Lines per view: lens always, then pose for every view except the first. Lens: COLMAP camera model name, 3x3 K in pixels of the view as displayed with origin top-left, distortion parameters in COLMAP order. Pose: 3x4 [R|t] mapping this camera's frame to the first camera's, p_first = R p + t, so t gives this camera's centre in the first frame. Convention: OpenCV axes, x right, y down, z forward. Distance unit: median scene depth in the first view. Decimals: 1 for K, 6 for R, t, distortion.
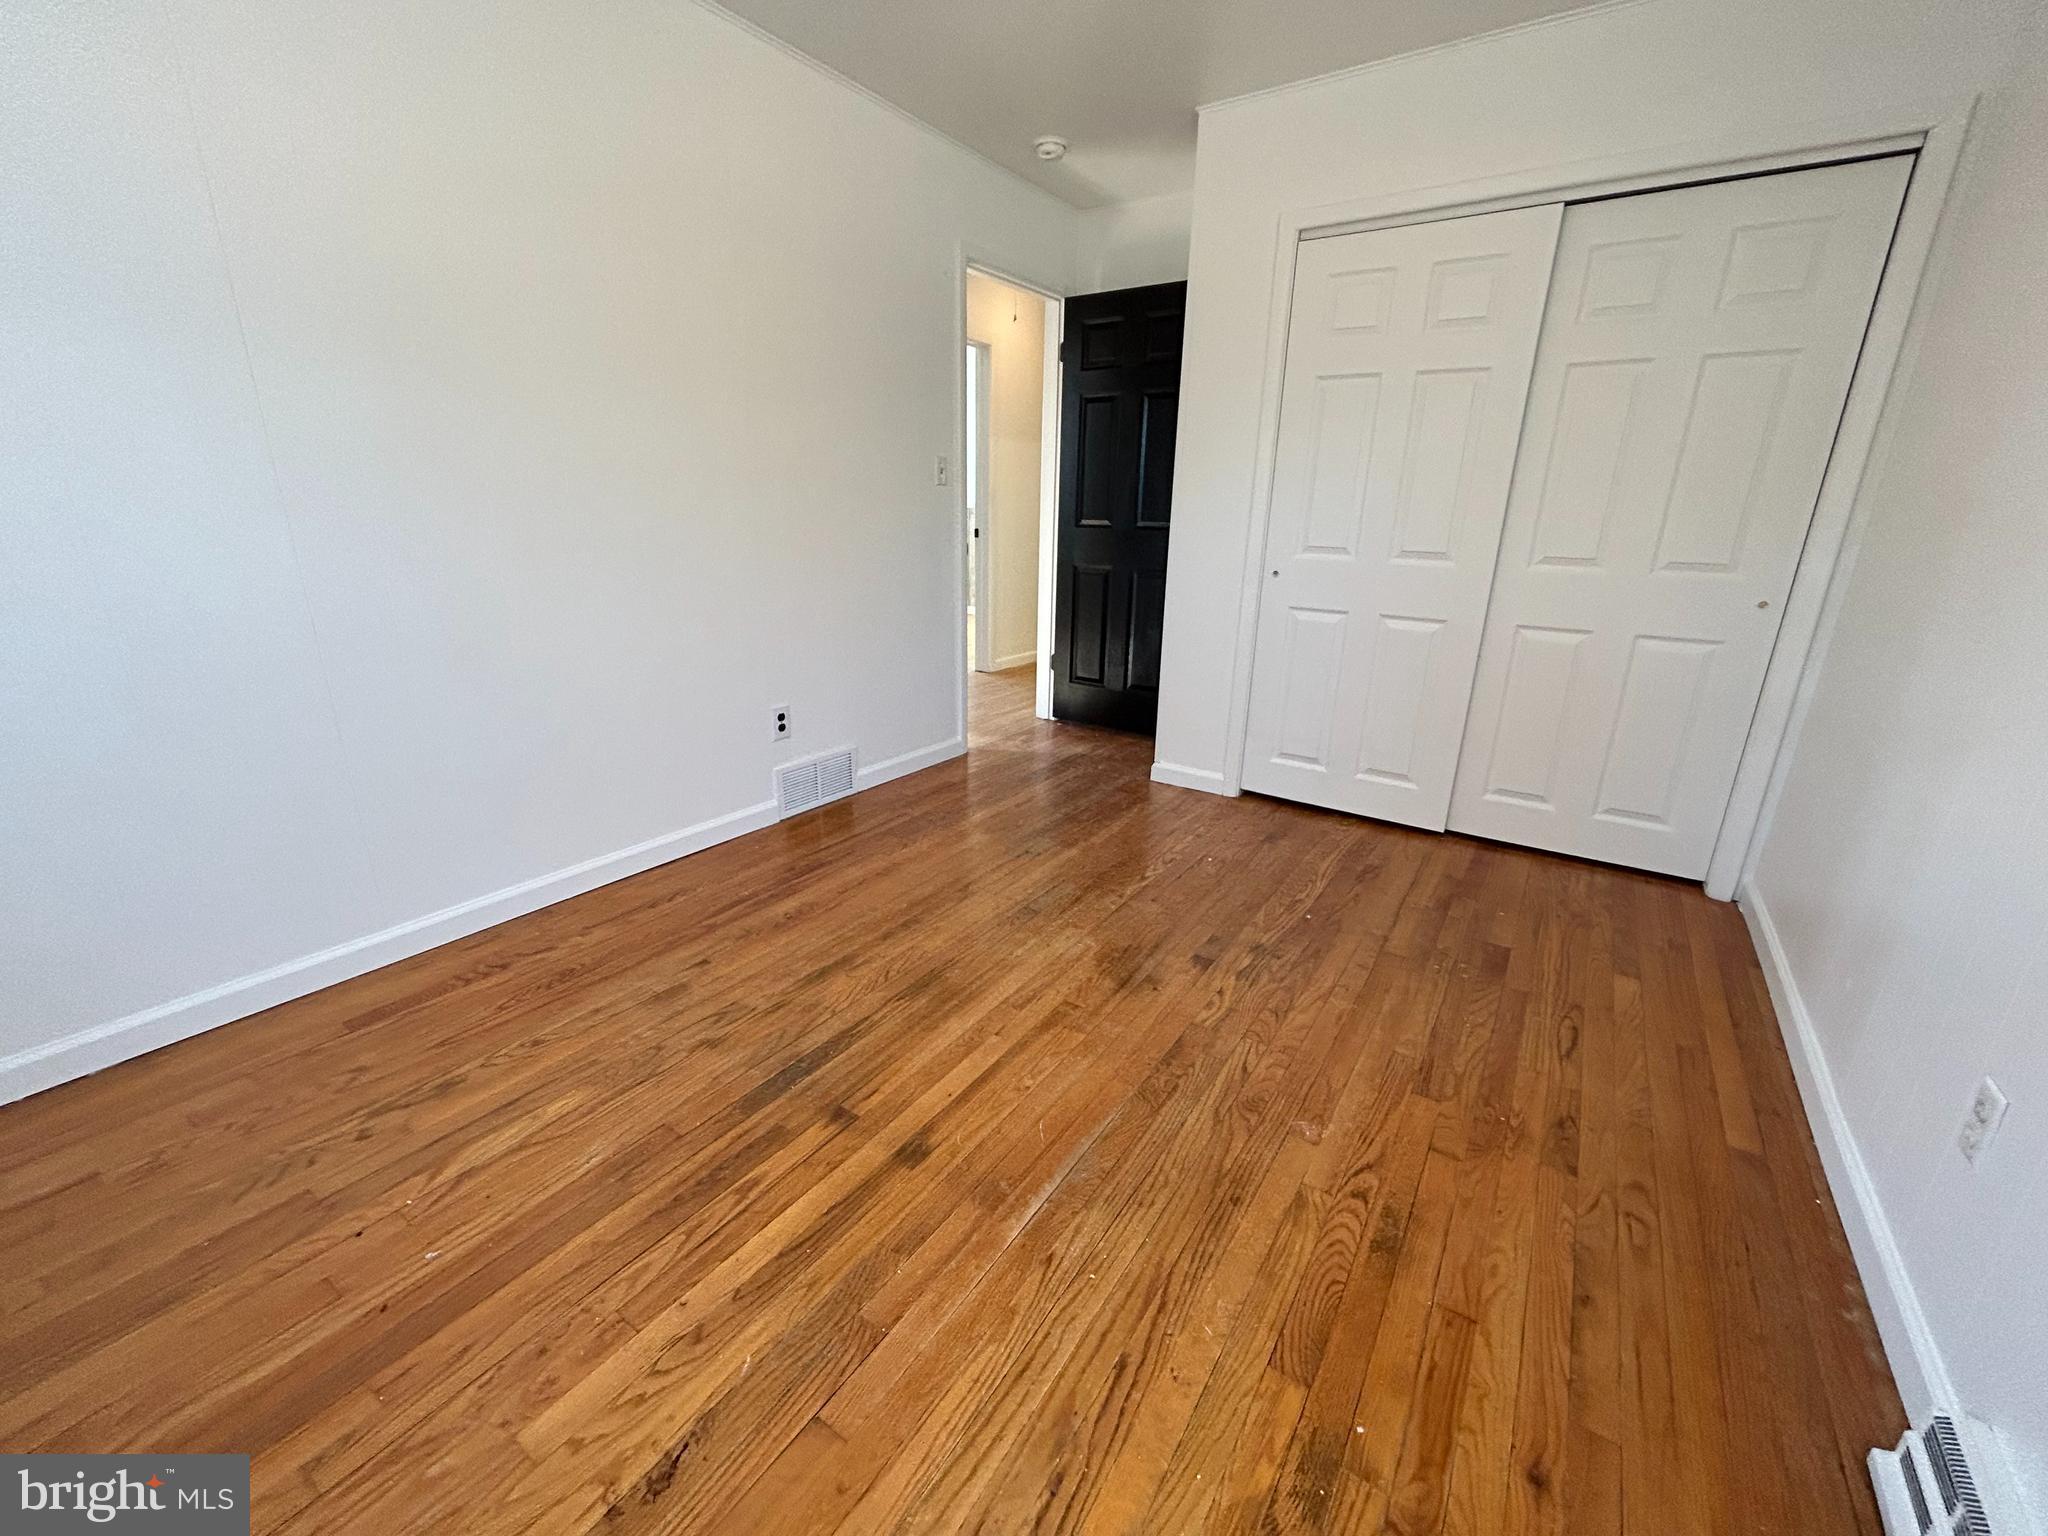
lens RADIAL K [[831.0, 0, 1024.0], [0, 831.0, 768.0], [0, 0, 1]] dist [-0.000098, -0.000011]
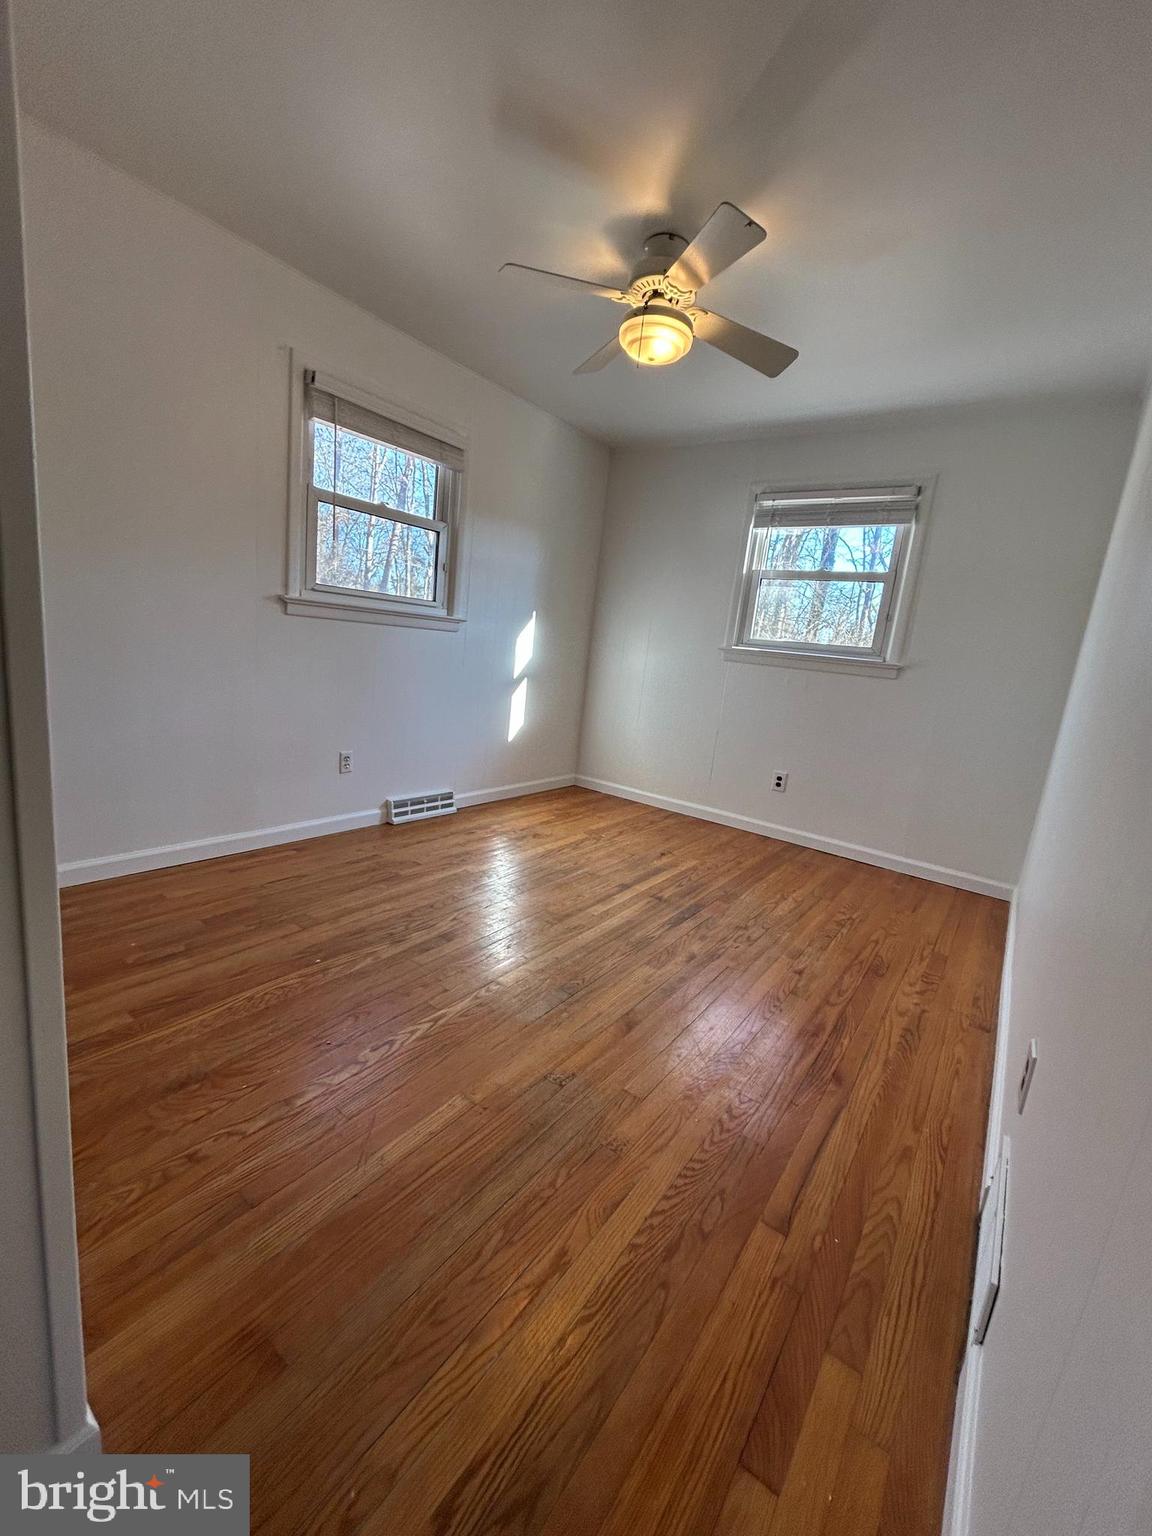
lens RADIAL K [[623.2, 0, 576.0], [0, 623.2, 768.0], [0, 0, 1]] dist [-0.000098, -0.000011]
pose [[-0.991571, -0.128636, 0.015486, 0.025567], [-0.104928, 0.867380, 0.486459, -0.624722], [-0.076009, 0.480734, -0.873566, 2.024183]]
